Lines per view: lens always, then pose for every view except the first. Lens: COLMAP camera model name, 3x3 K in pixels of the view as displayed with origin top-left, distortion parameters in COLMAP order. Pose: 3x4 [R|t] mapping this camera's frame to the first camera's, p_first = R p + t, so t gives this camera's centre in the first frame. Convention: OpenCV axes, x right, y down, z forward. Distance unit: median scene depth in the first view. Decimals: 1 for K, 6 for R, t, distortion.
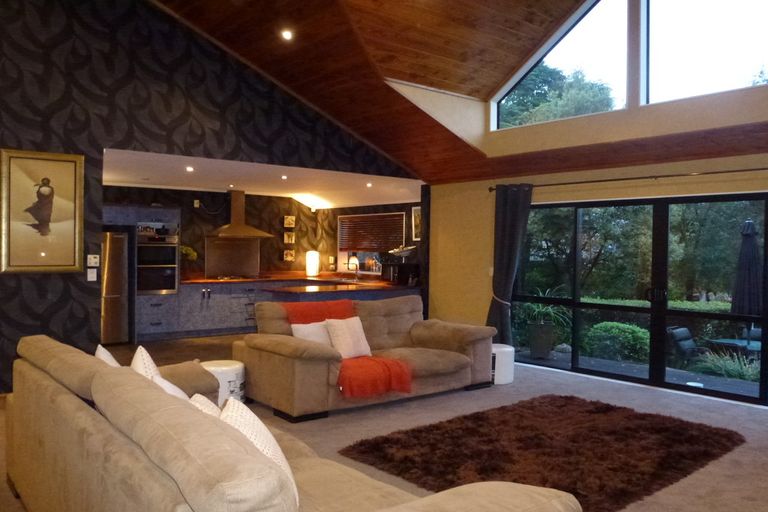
lens RADIAL K [[650.2, 0, 384.0], [0, 650.2, 256.0], [0, 0, 1]] dist [-0.005325, -0.003755]
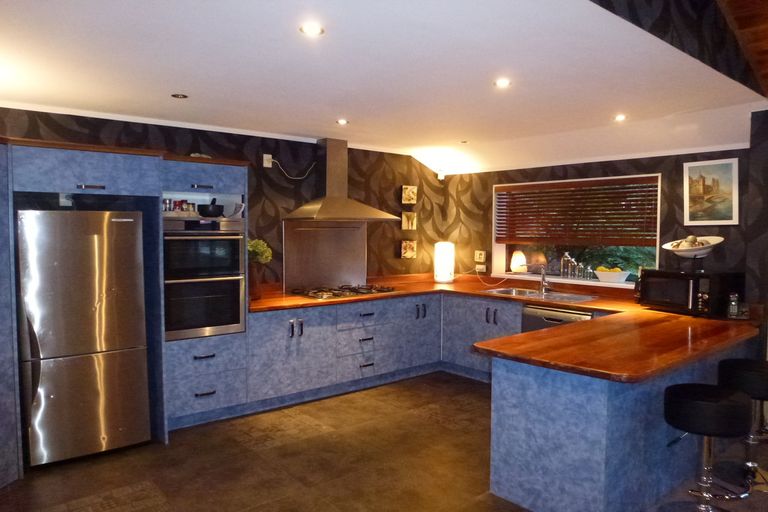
lens RADIAL K [[537.1, 0, 384.0], [0, 537.1, 256.0], [0, 0, 1]] dist [-0.001184, -0.001139]
pose [[0.999084, -0.007410, 0.042136, -0.195787], [0.005732, 0.999191, 0.039804, -0.015557], [-0.042397, -0.039526, 0.998319, 0.498907]]
